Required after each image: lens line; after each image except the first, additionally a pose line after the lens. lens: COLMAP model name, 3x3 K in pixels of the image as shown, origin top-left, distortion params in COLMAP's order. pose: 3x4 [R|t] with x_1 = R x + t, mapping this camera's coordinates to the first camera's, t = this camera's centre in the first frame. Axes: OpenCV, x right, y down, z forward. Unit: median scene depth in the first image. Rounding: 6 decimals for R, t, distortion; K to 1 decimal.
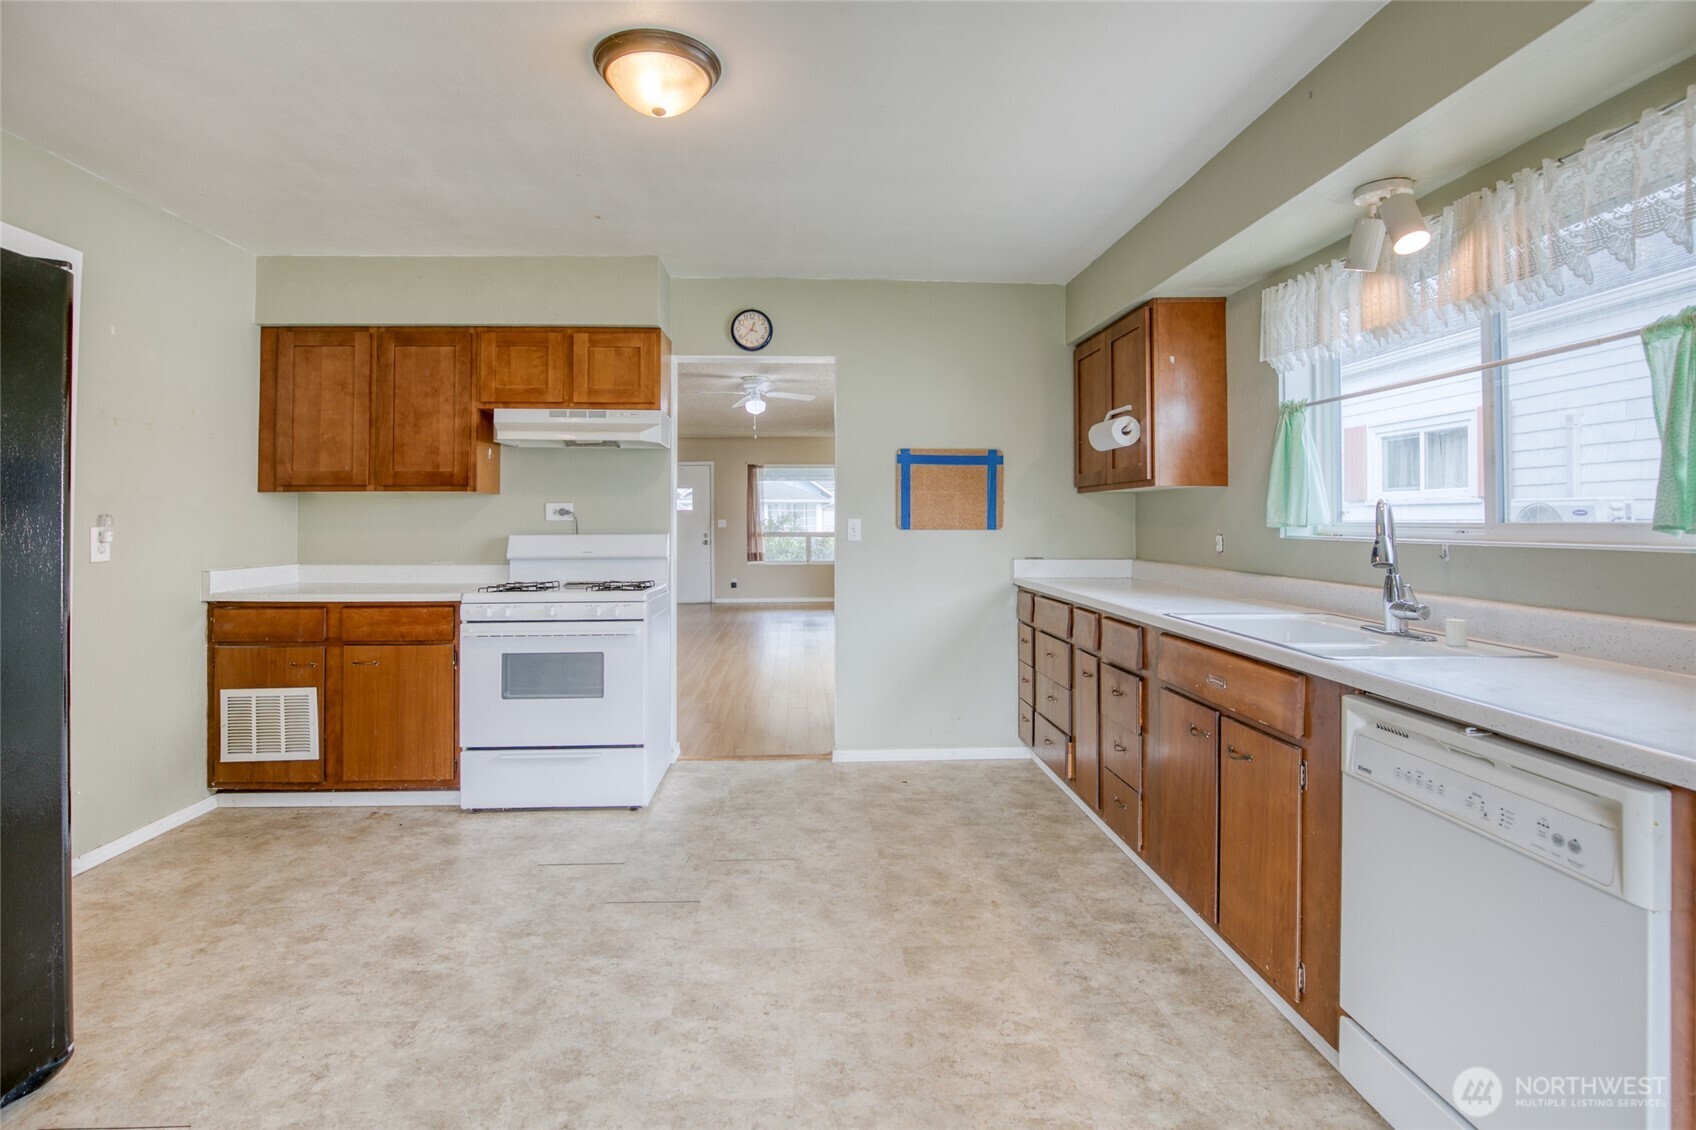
lens RADIAL K [[804.4, 0, 837.3], [0, 804.4, 507.0], [0, 0, 1]] dist [-0.026673, 0.000223]
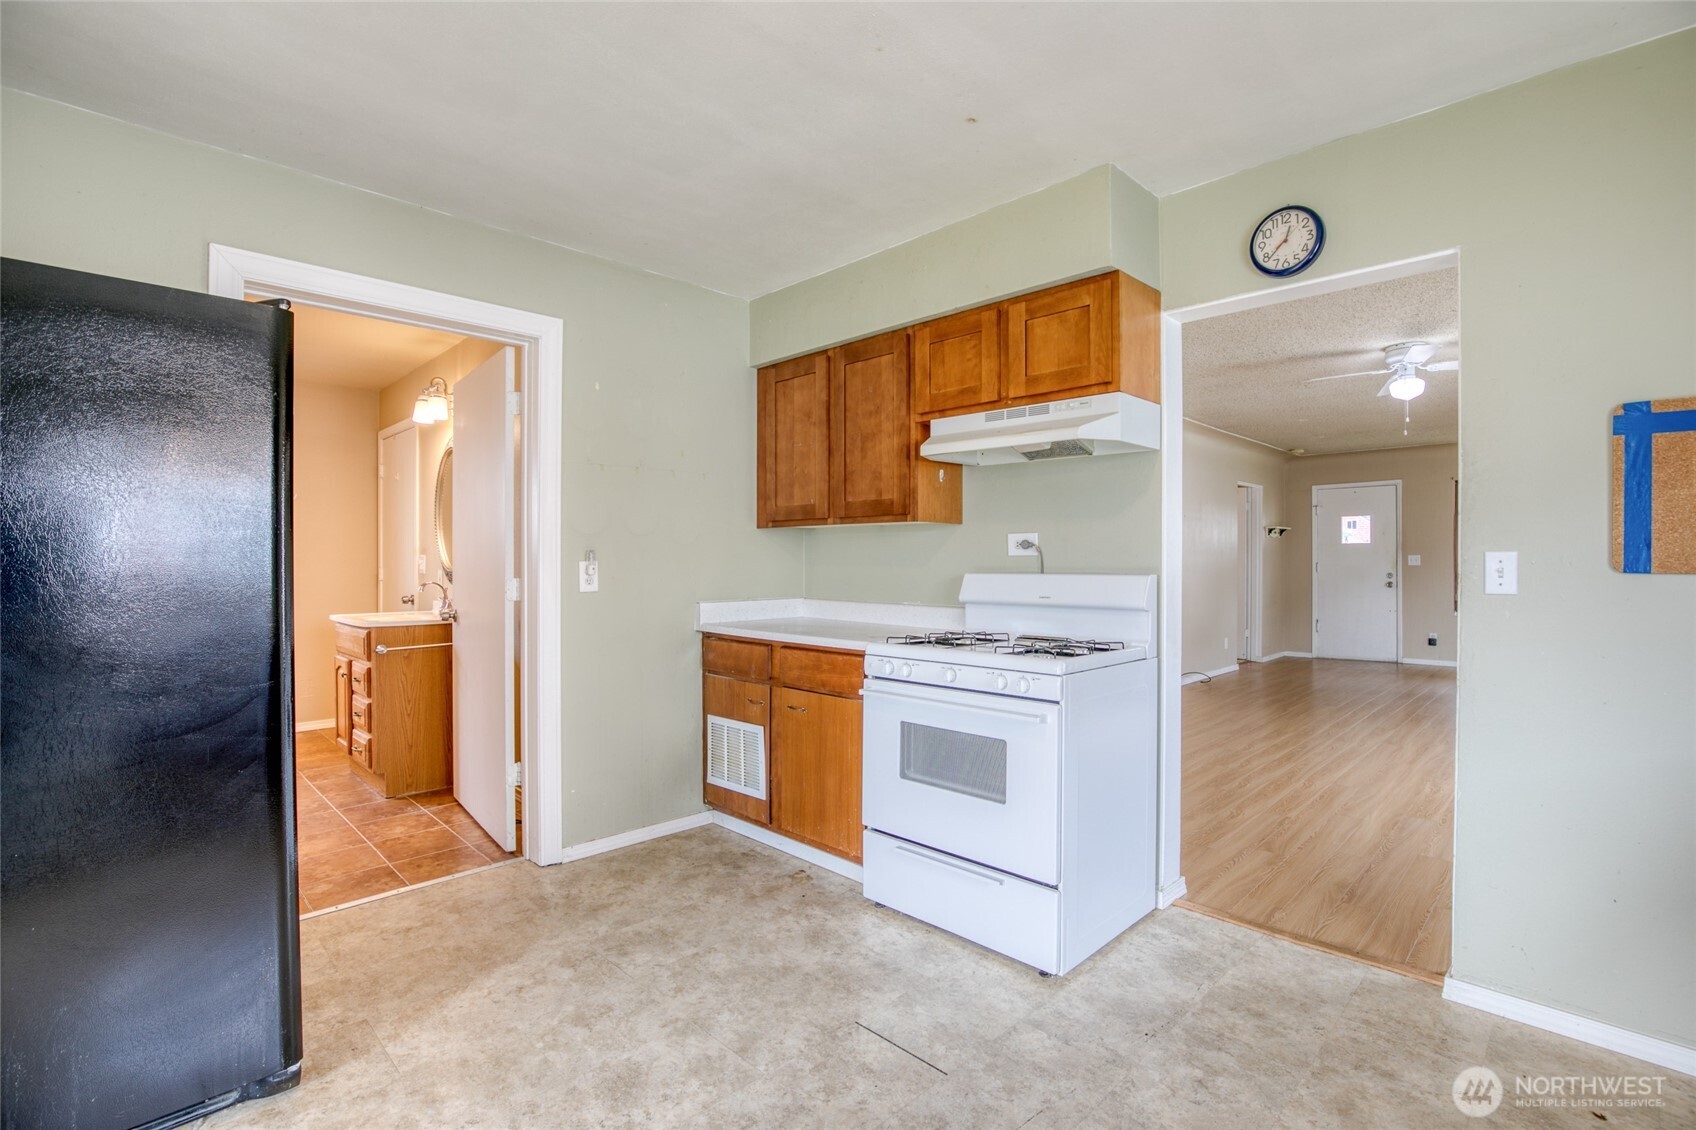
lens RADIAL K [[778.3, 0, 856.3], [0, 778.3, 562.4], [0, 0, 1]] dist [-0.031542, 0.000464]
pose [[0.676394, 0.005161, -0.736522, 0.122477], [0.012519, 0.999750, 0.018503, 0.008991], [0.736433, -0.021736, 0.676161, 0.439091]]
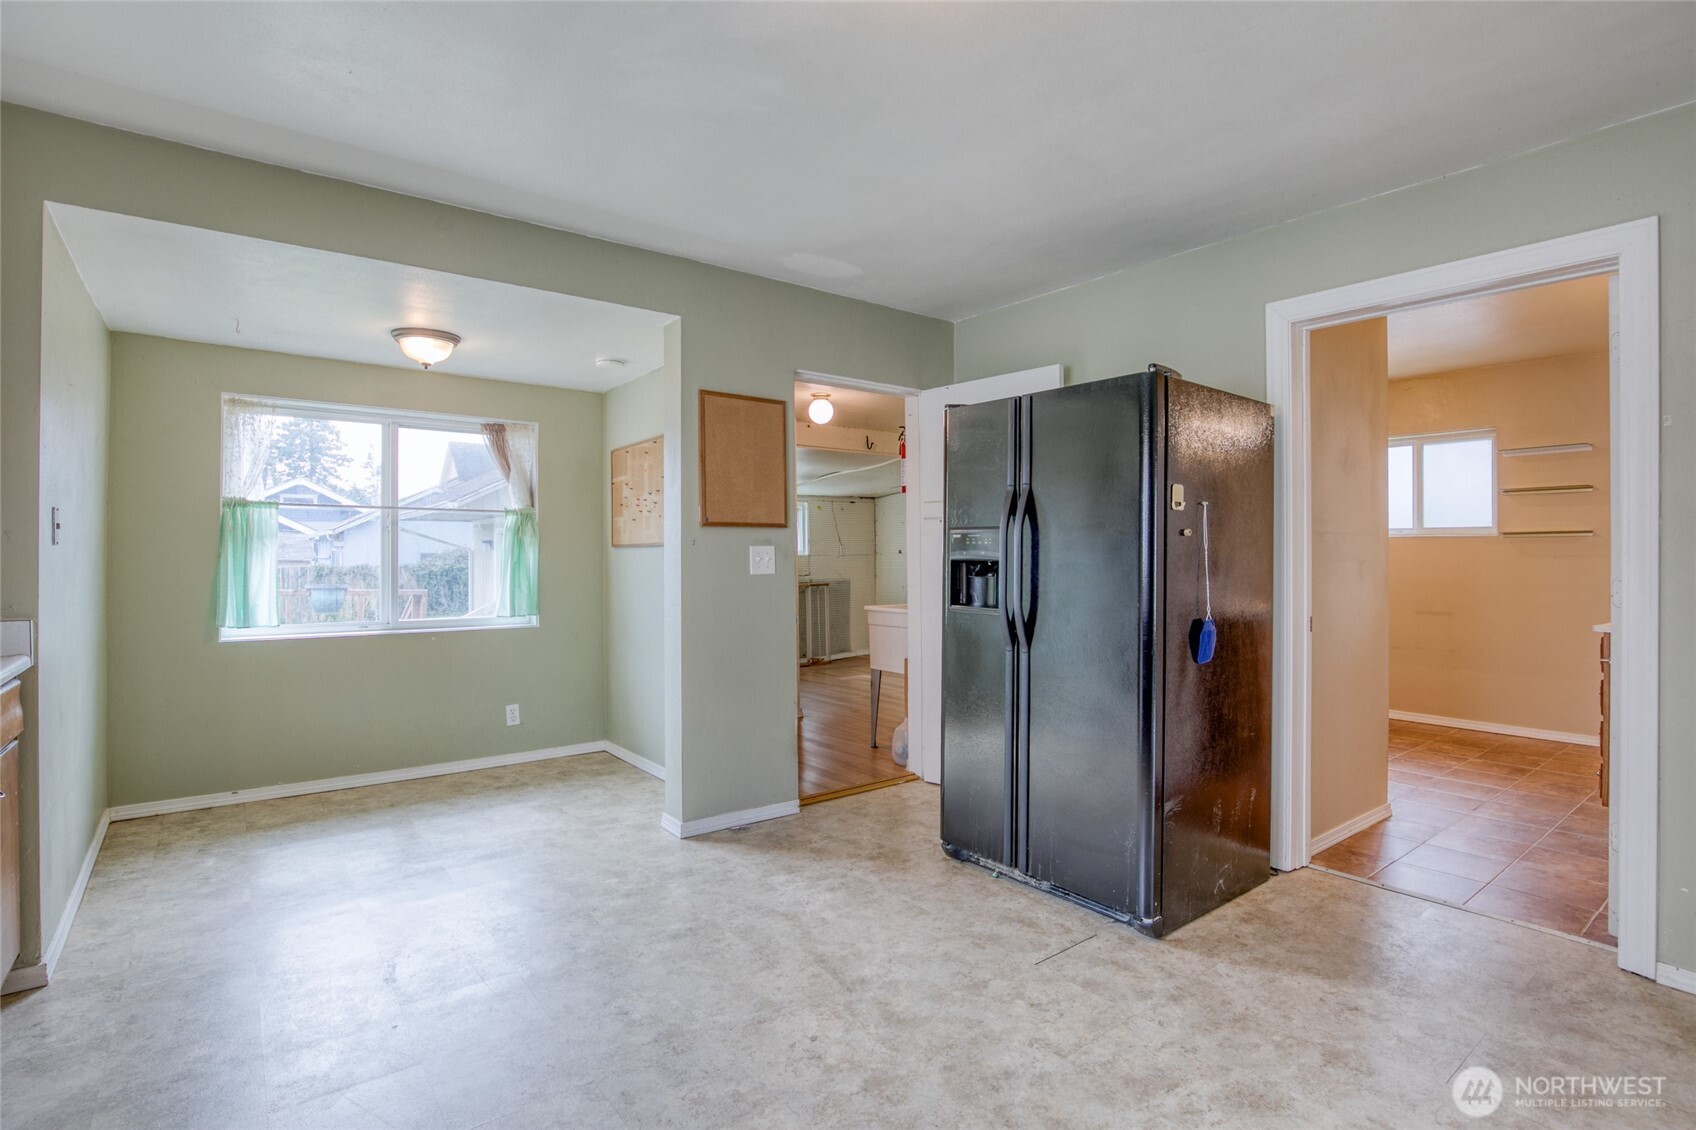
lens RADIAL K [[831.2, 0, 873.4], [0, 831.2, 552.0], [0, 0, 1]] dist [-0.035499, 0.008221]
pose [[-0.816024, 0.000652, -0.578018, 0.141475], [0.012543, 0.999784, -0.016581, 0.020186], [0.577883, -0.020781, -0.815855, 0.961578]]
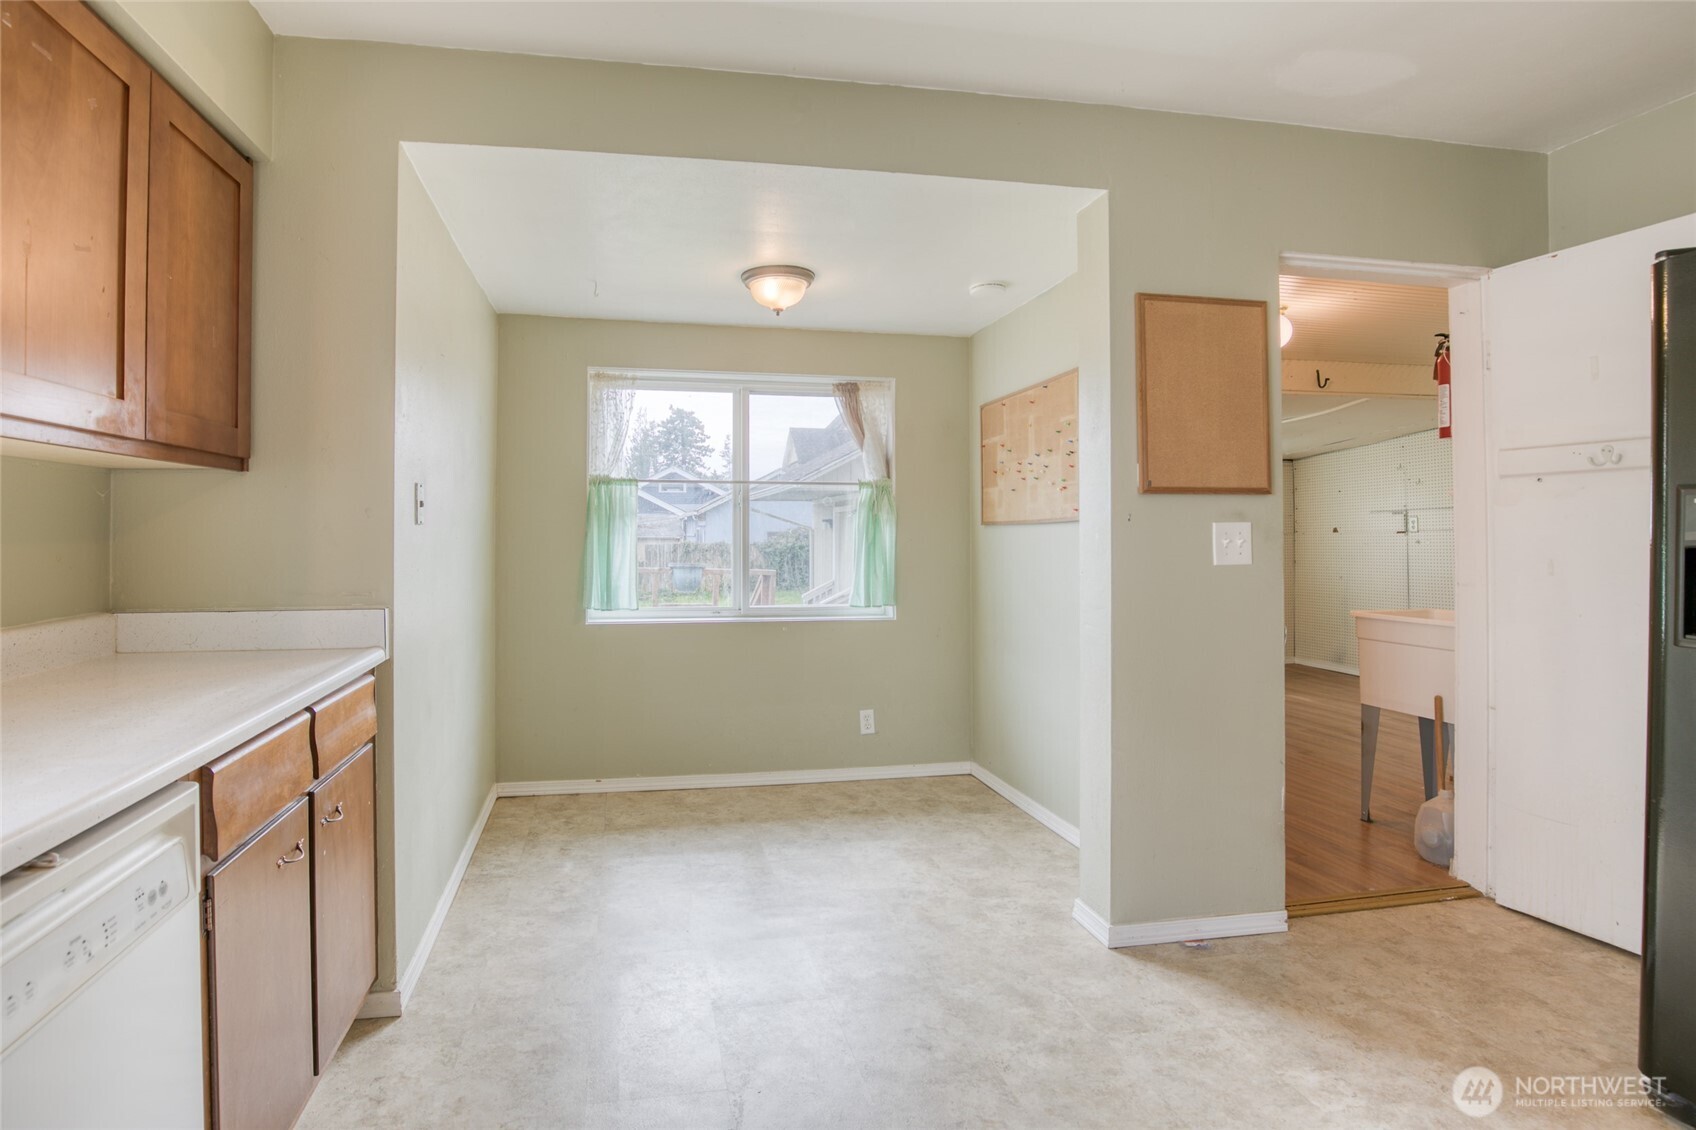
lens RADIAL K [[843.7, 0, 753.6], [0, 843.7, 527.4], [0, 0, 1]] dist [-0.033779, 0.001038]
pose [[-0.995181, 0.000985, -0.098047, 0.115134], [0.003387, 0.999698, -0.024334, 0.012973], [0.097994, -0.024549, -0.994884, 0.665938]]
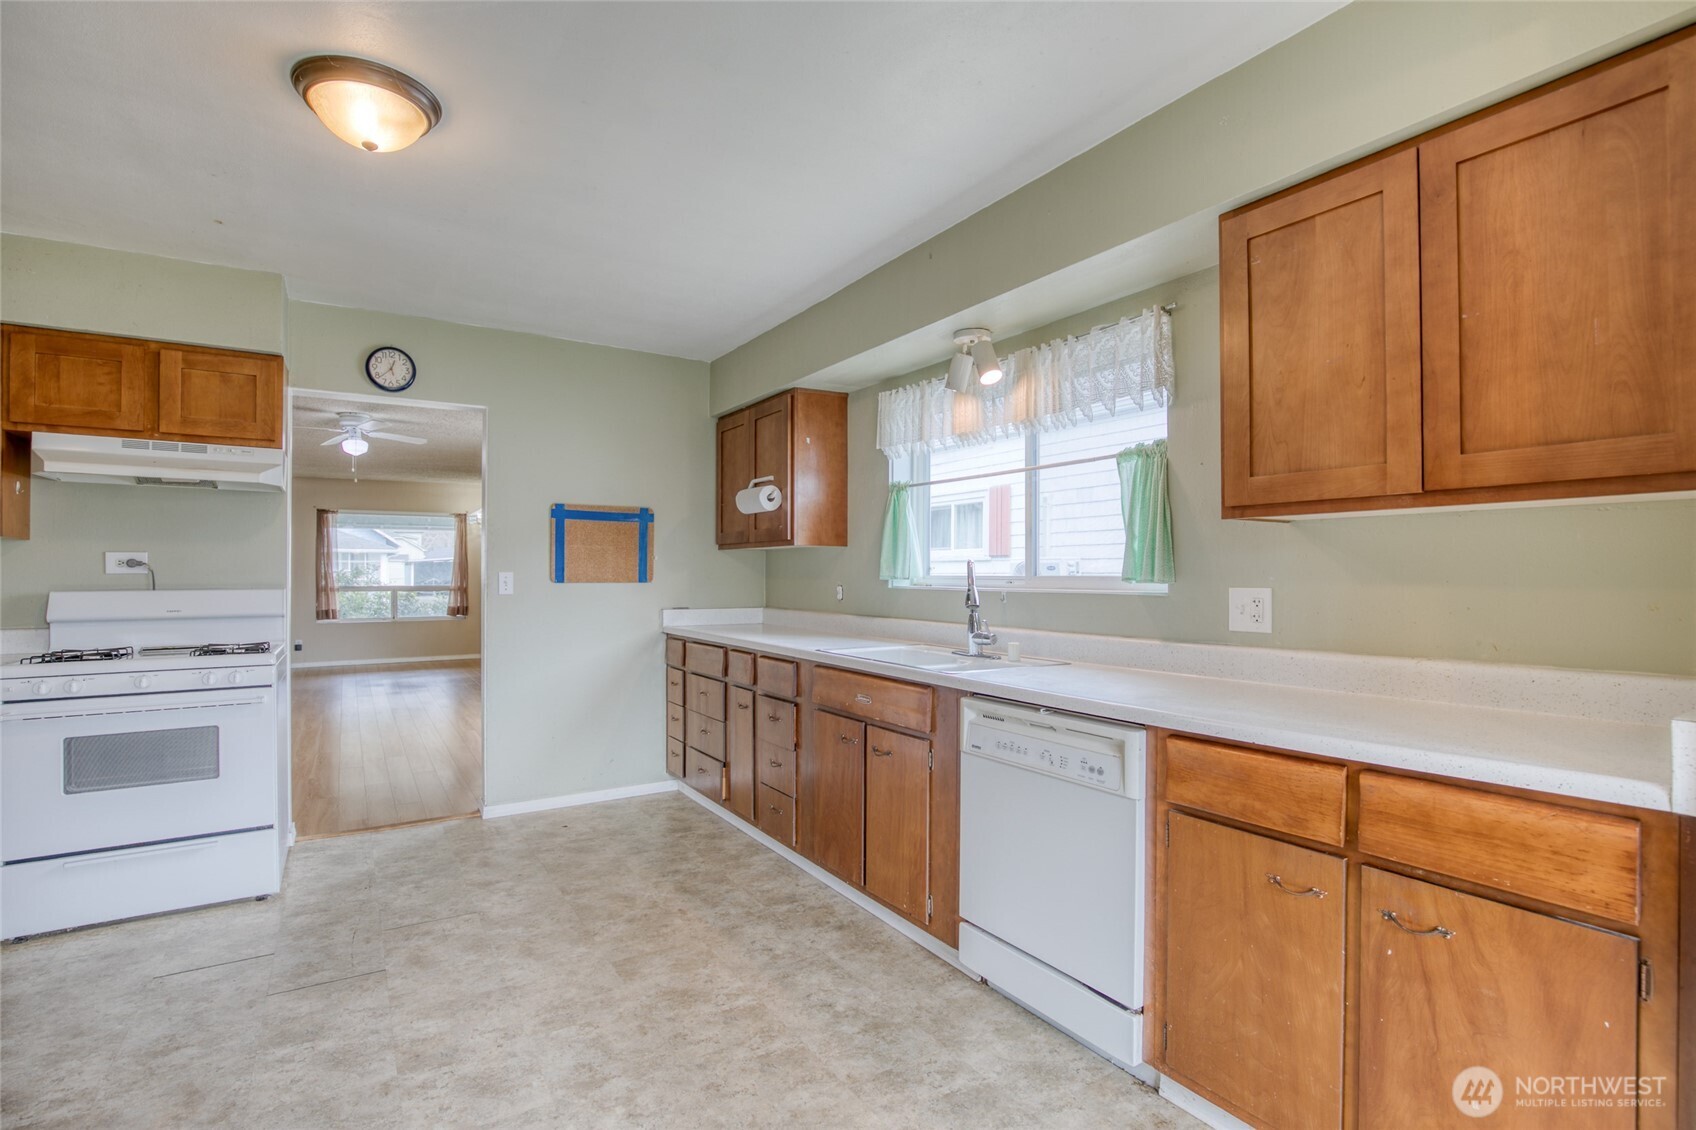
lens RADIAL K [[788.8, 0, 839.6], [0, 788.8, 571.5], [0, 0, 1]] dist [-0.034325, 0.007490]
pose [[0.871046, 0.002323, 0.491196, -0.116915], [-0.009307, 0.999887, 0.011774, -0.001538], [-0.491114, -0.014828, 0.870969, -0.055838]]
